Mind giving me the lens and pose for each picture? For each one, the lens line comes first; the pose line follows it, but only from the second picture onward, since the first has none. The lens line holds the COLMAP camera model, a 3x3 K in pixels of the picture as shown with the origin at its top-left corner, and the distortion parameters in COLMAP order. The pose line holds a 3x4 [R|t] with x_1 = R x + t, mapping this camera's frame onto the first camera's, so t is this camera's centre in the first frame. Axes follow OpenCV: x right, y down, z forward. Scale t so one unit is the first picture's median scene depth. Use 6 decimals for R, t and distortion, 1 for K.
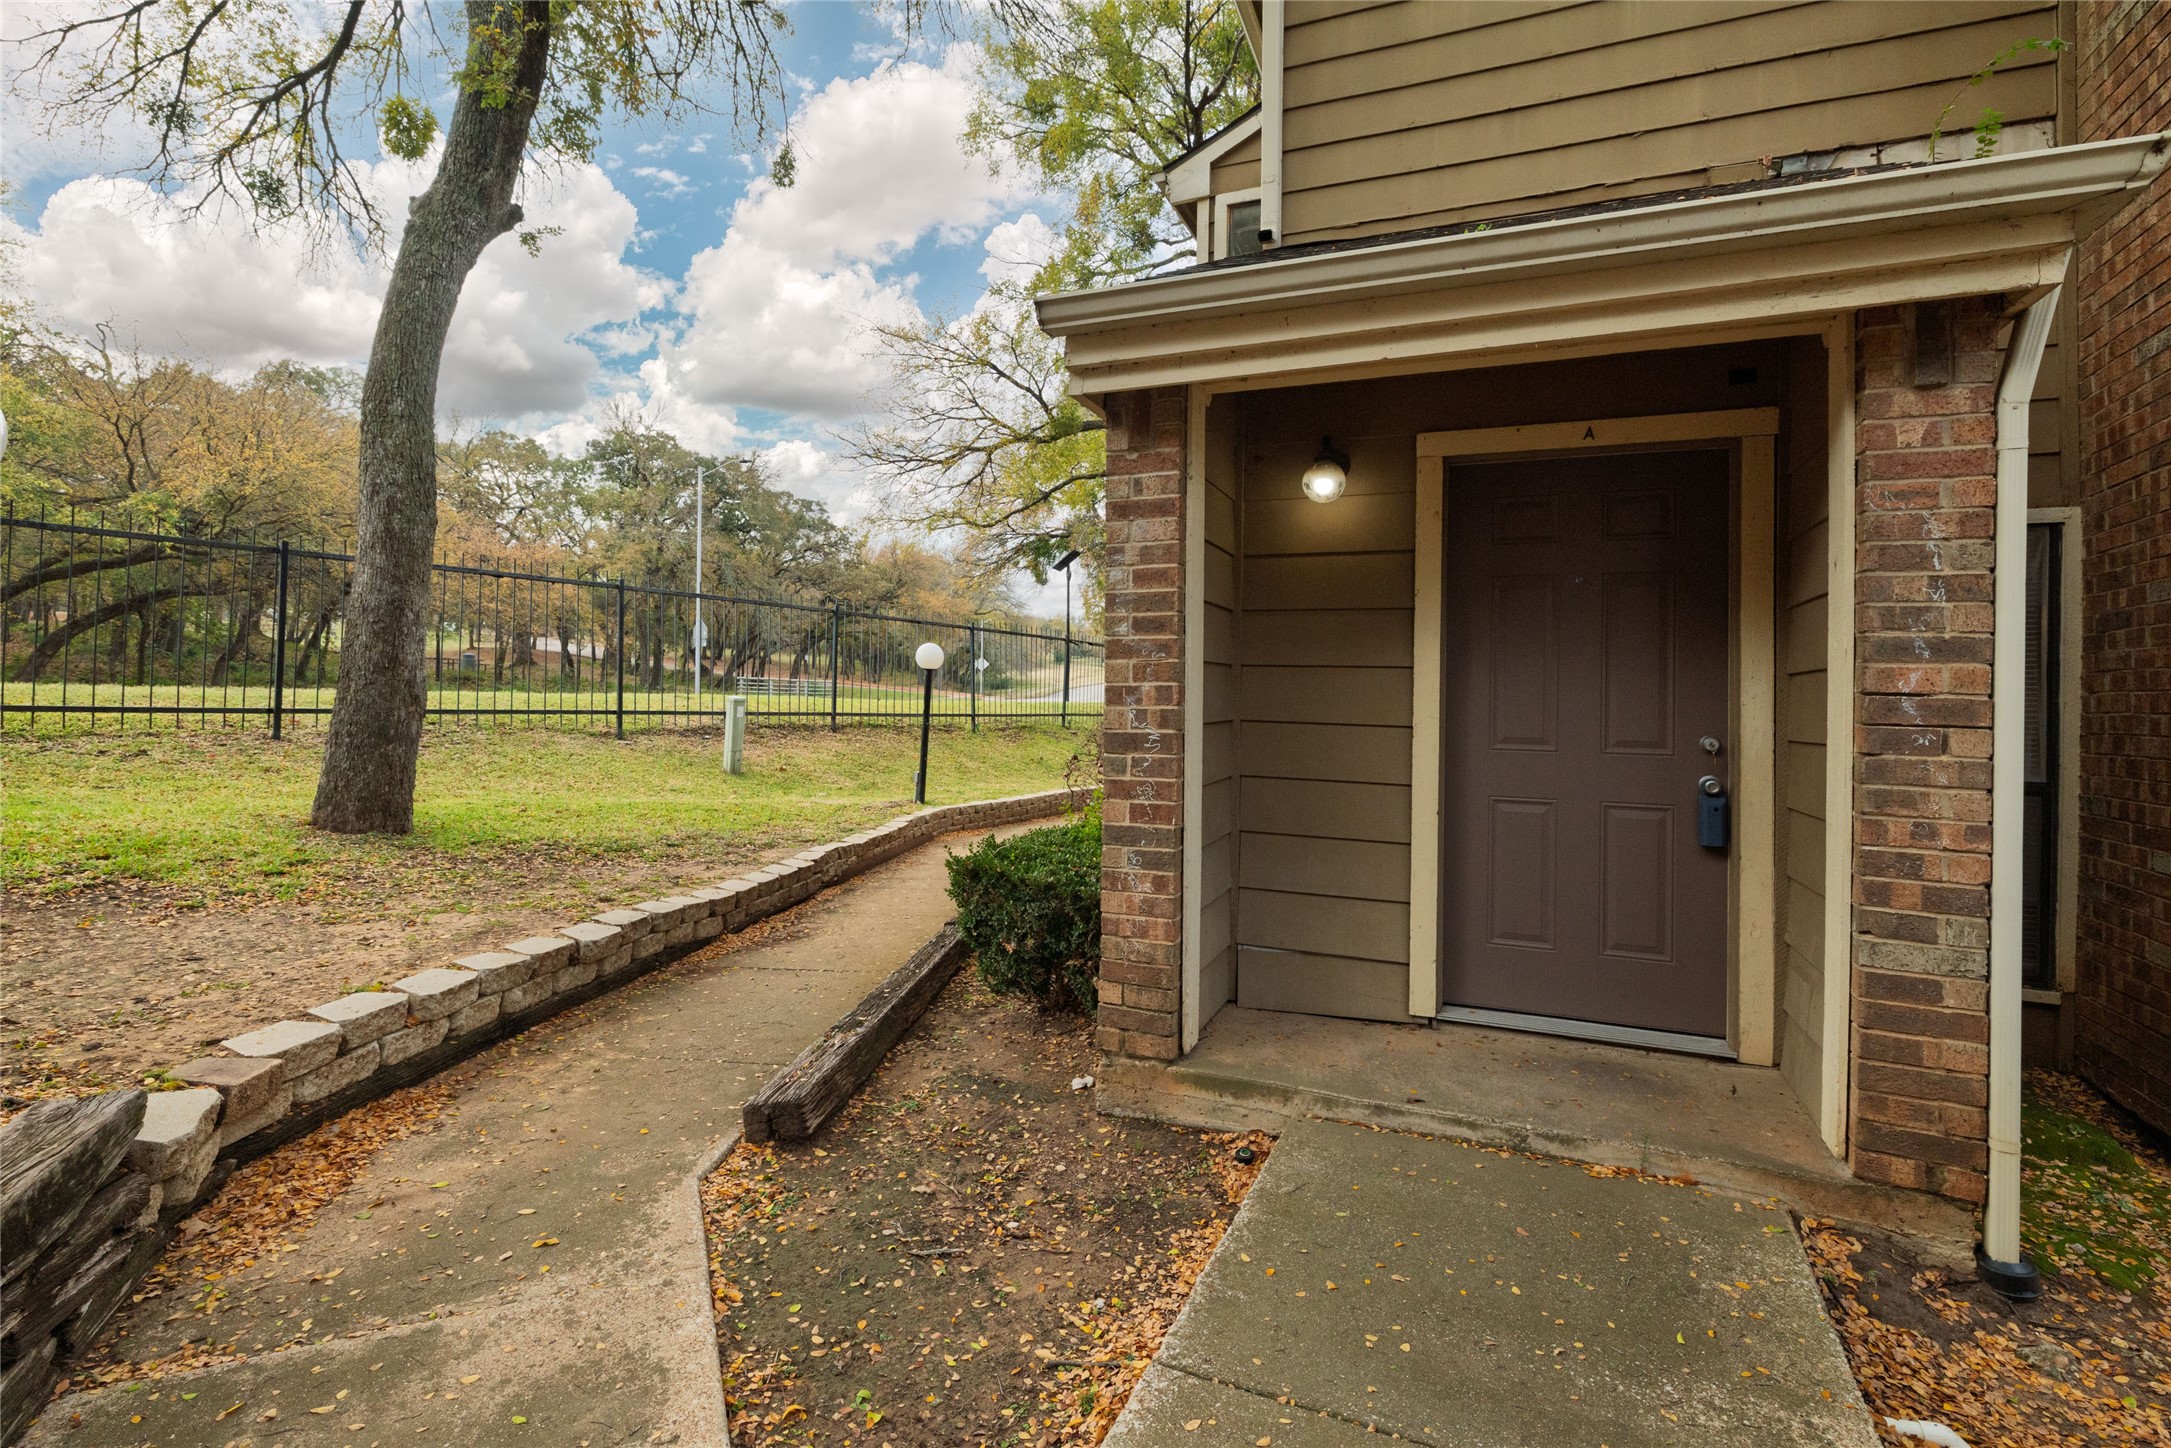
lens RADIAL K [[970.9, 0, 1142.8], [0, 970.9, 686.7], [0, 0, 1]] dist [-0.004452, 0.000322]
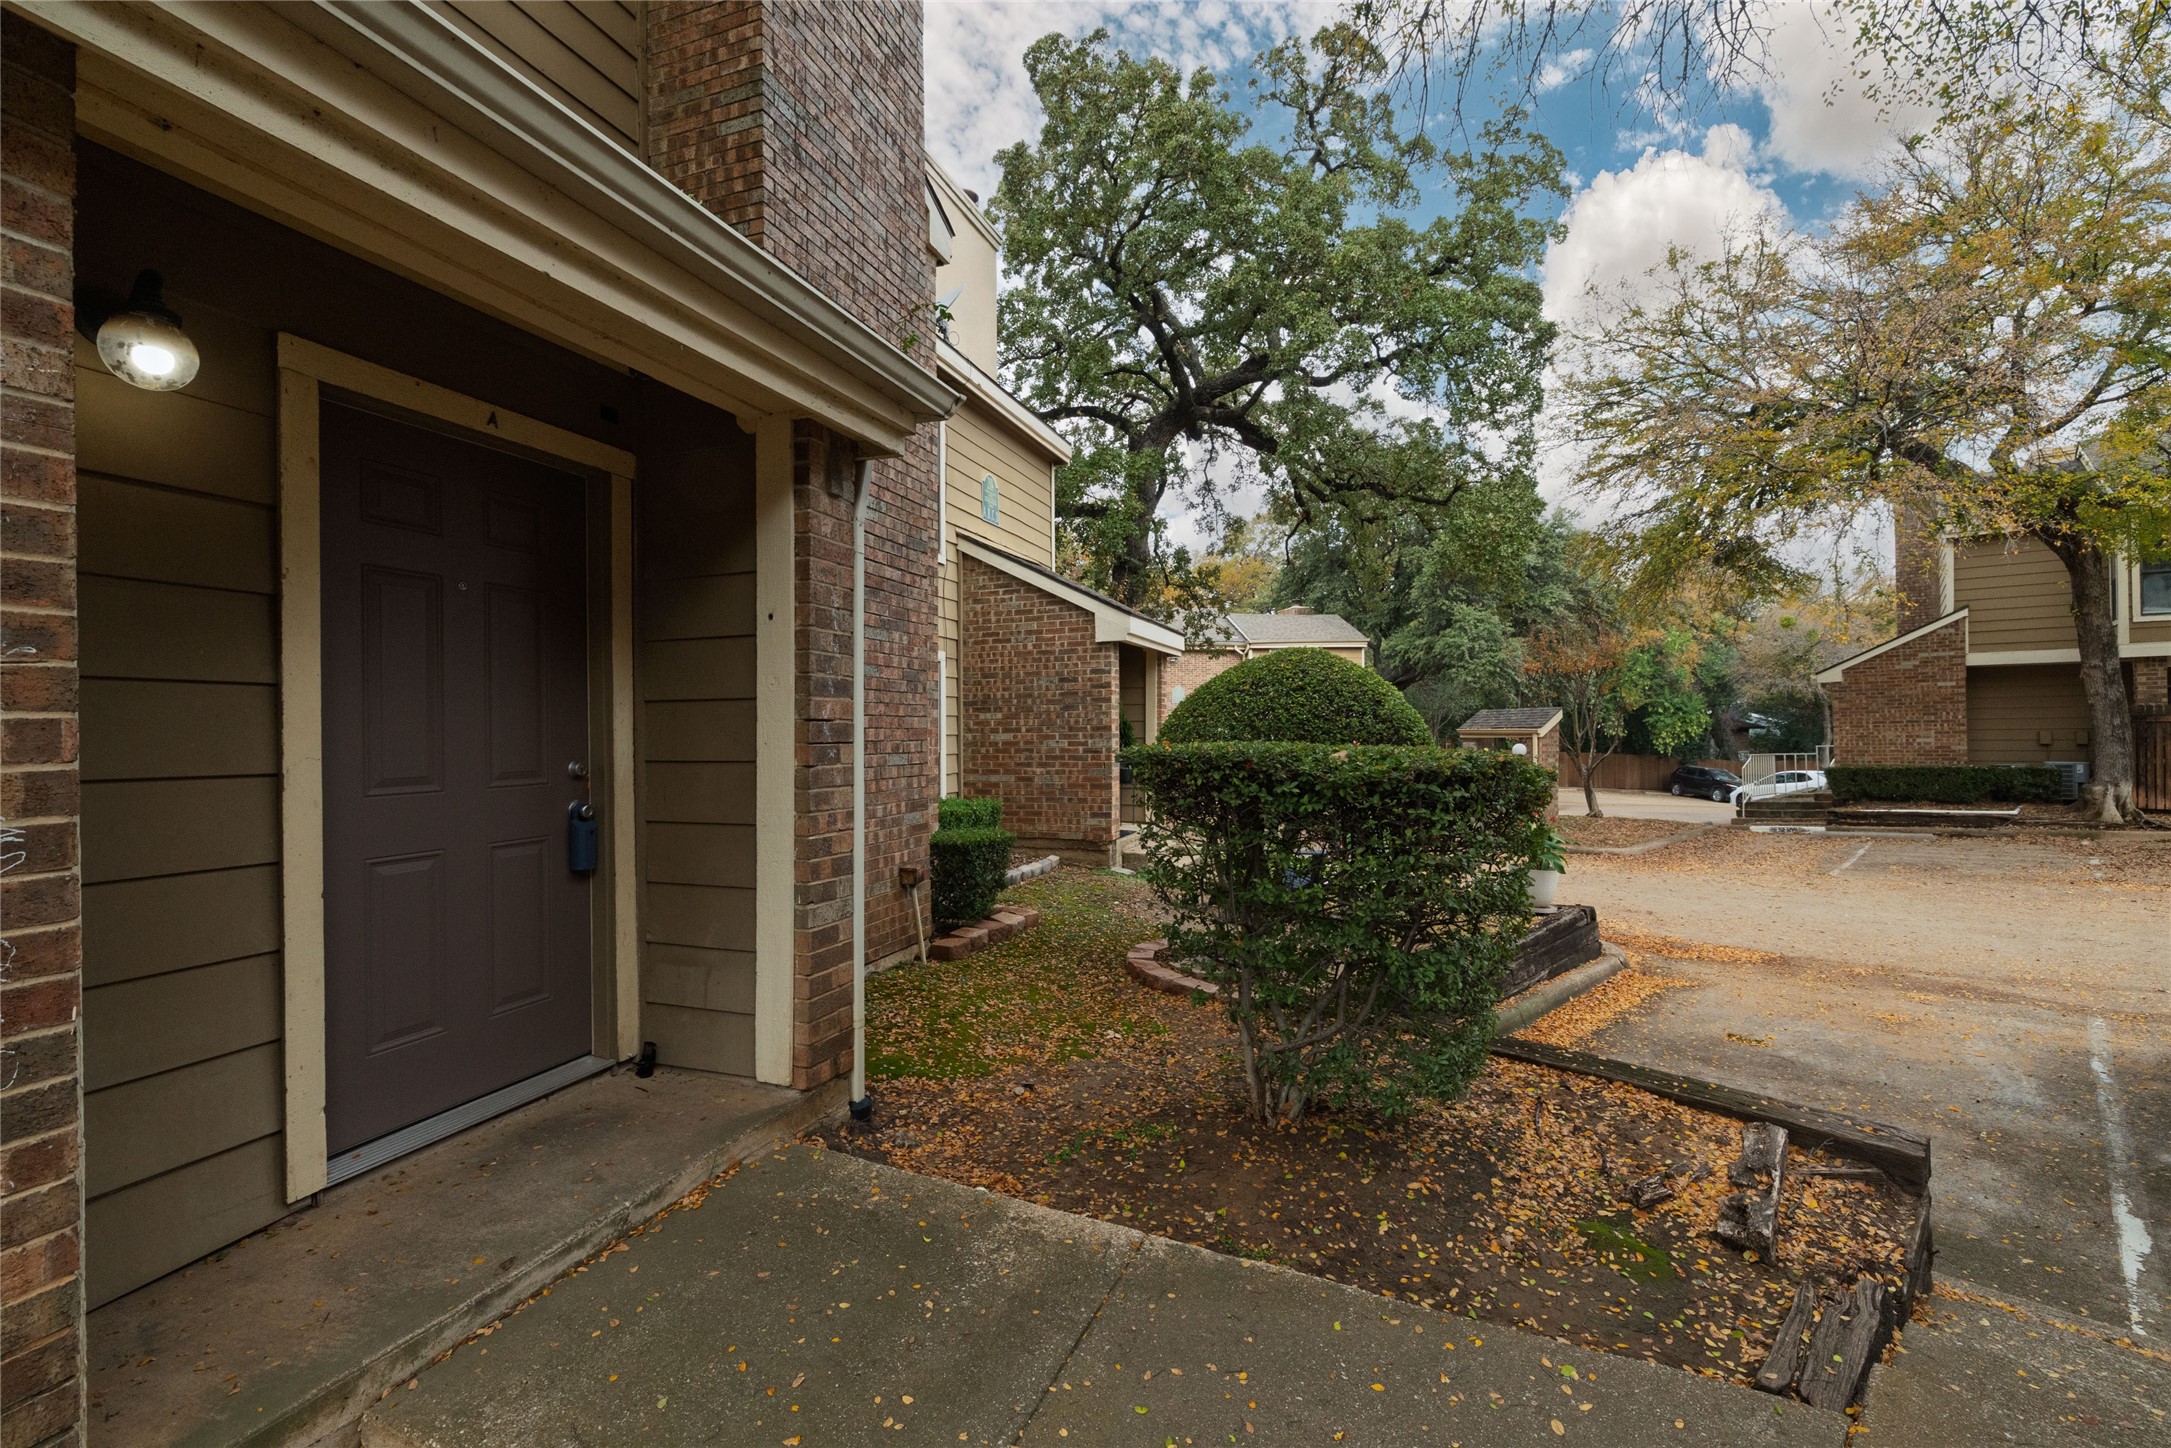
lens RADIAL K [[1004.4, 0, 972.1], [0, 1004.4, 723.9], [0, 0, 1]] dist [-0.005313, 0.001911]
pose [[0.000563, -0.020230, 0.999795, -0.429728], [-0.009018, 0.999755, 0.020234, -0.012175], [-0.999959, -0.009028, 0.000380, 0.557431]]
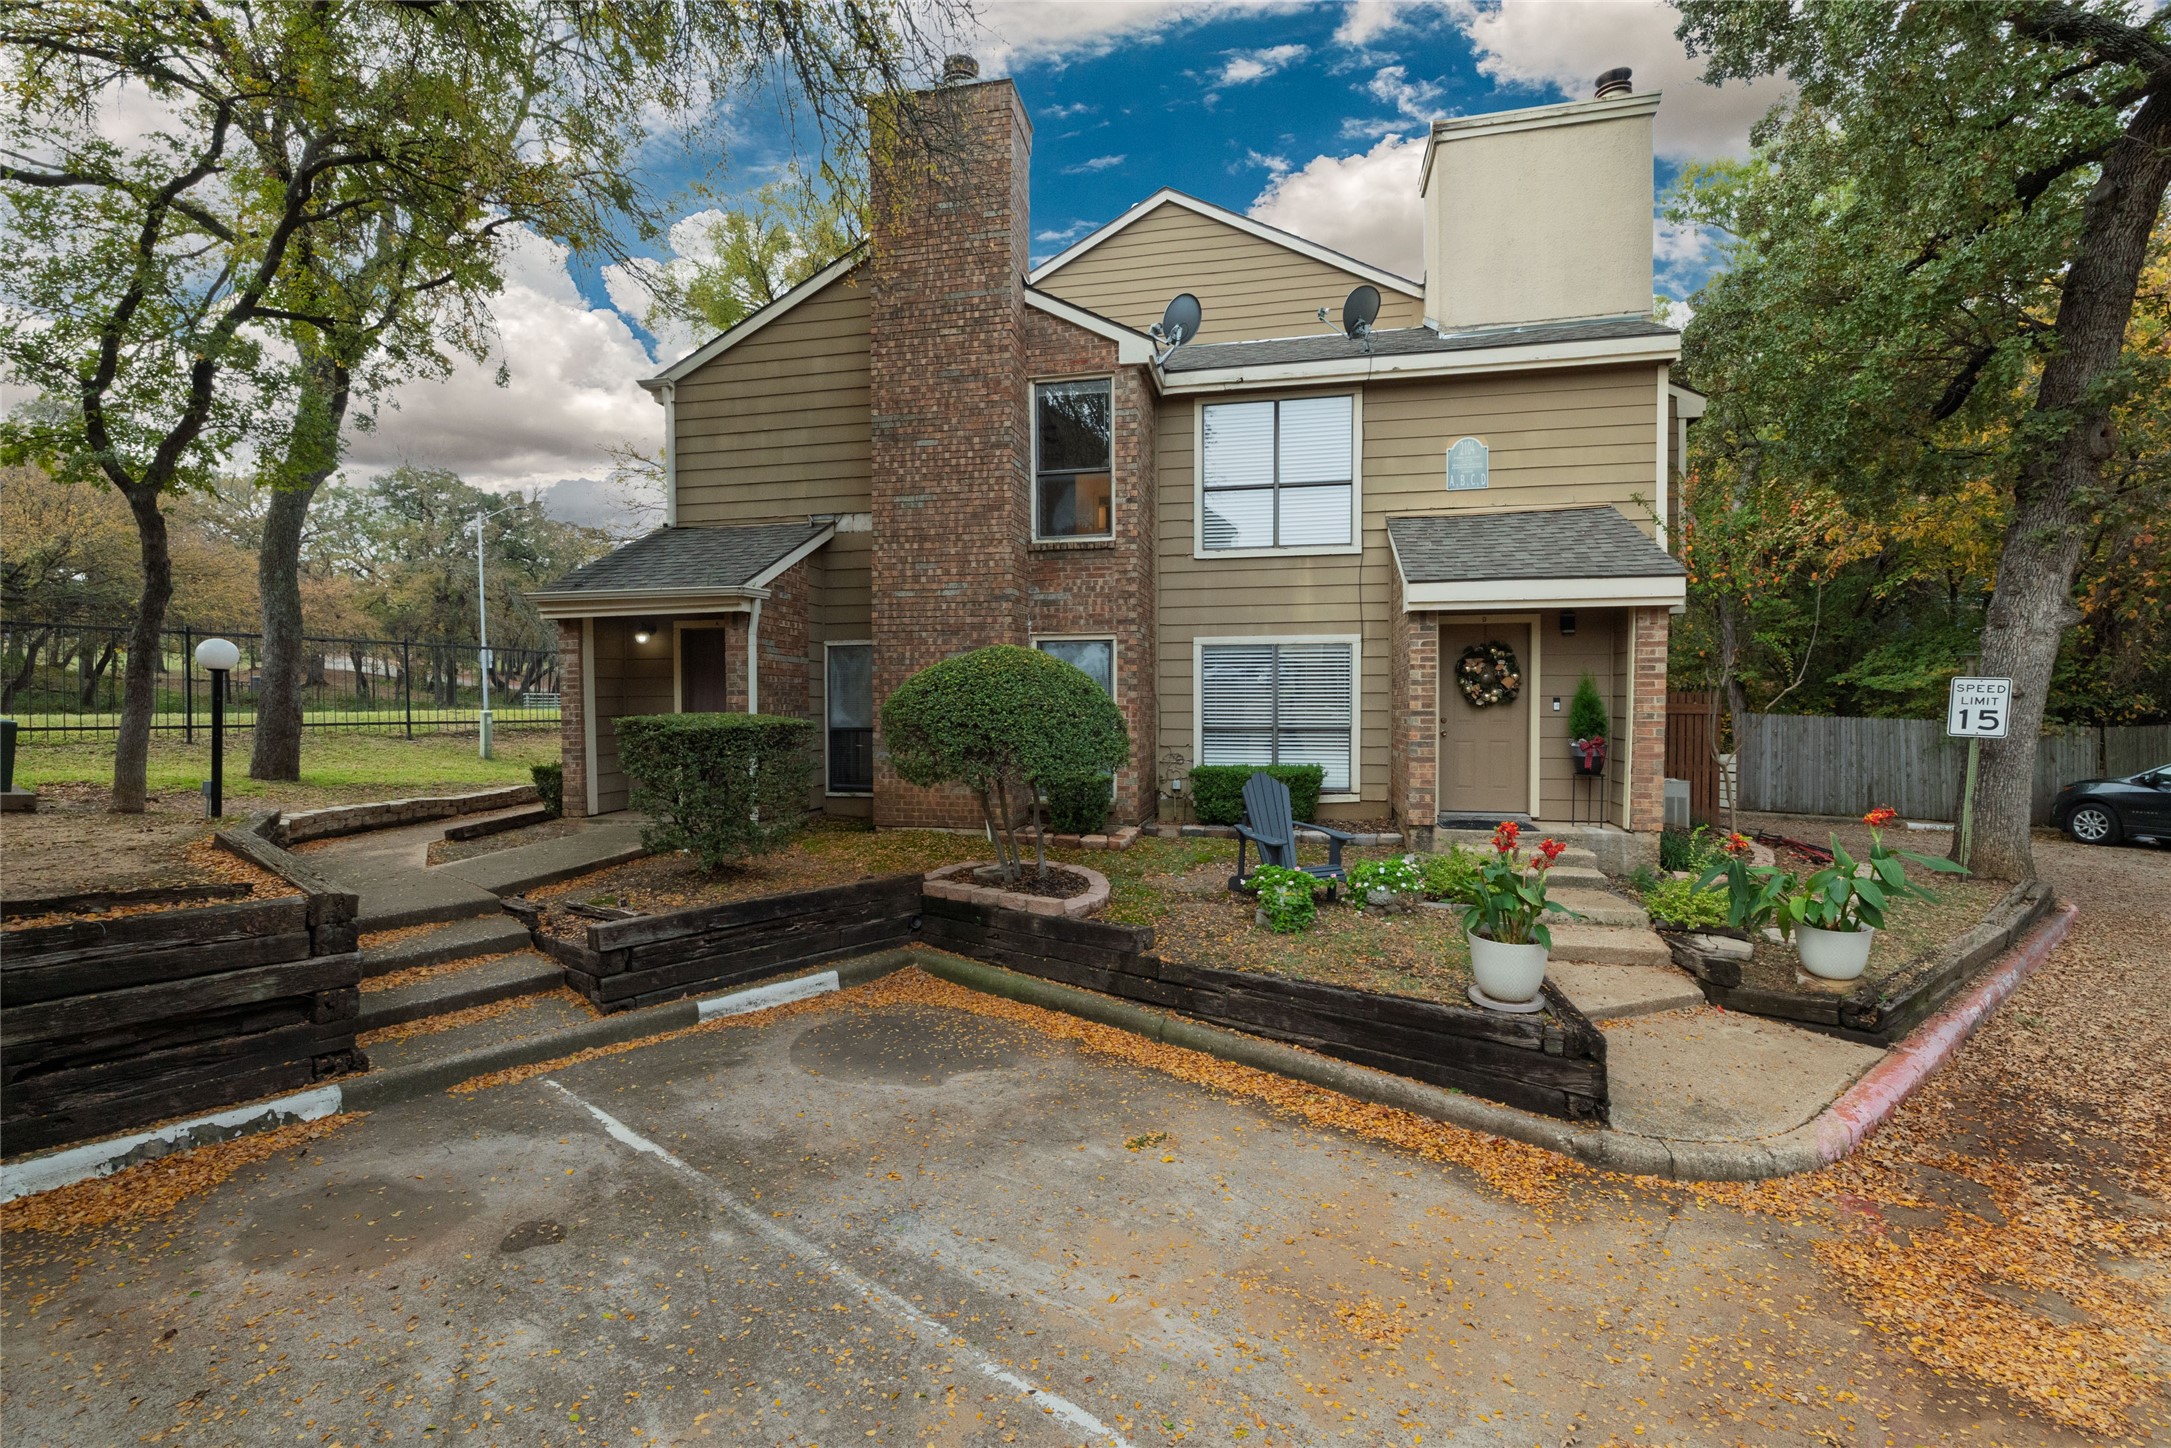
lens RADIAL K [[970.9, 0, 1104.6], [0, 970.9, 724.8], [0, 0, 1]] dist [-0.004452, 0.000322]
pose [[0.992357, -0.029473, 0.119825, 1.296093], [0.024791, 0.998877, 0.040374, -0.019863], [-0.120880, -0.037095, 0.991974, -2.296552]]
